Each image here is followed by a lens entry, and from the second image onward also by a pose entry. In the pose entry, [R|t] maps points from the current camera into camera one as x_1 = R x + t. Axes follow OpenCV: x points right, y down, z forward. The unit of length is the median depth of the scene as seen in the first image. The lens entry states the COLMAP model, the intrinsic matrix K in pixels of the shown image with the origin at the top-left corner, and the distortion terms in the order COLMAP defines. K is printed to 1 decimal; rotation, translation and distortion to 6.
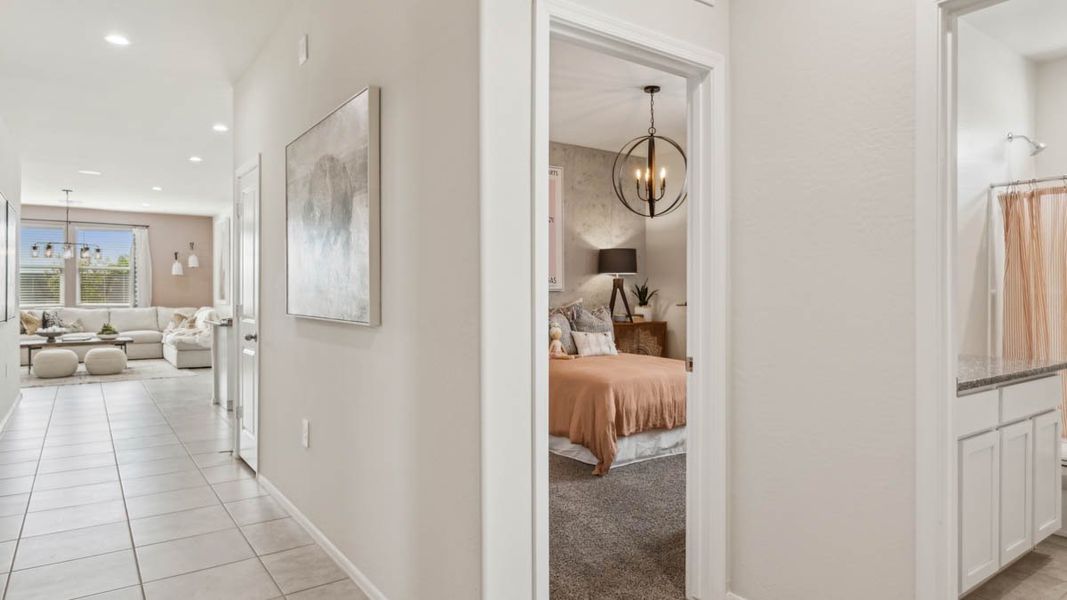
lens RADIAL K [[654.8, 0, 533.5], [0, 654.8, 300.0], [0, 0, 1]] dist [0.007992, 0.003739]
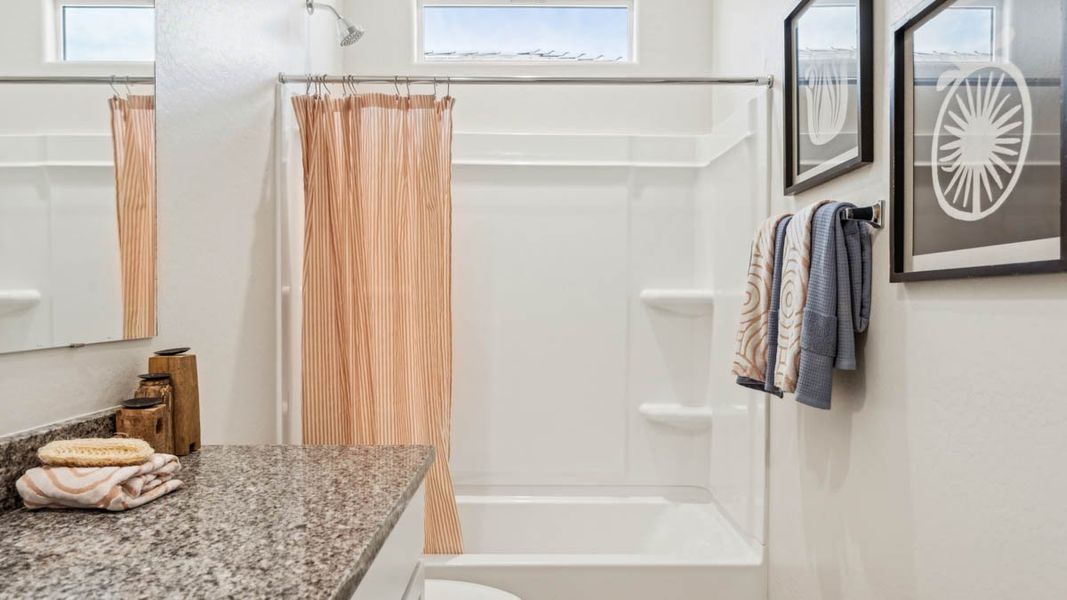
lens RADIAL K [[654.8, 0, 533.5], [0, 654.8, 300.0], [0, 0, 1]] dist [0.007992, 0.003739]
pose [[0.560573, 0.005155, 0.828089, 0.394816], [0.011653, 0.999833, -0.014113, 0.005937], [-0.828023, 0.017561, 0.560419, 0.569136]]
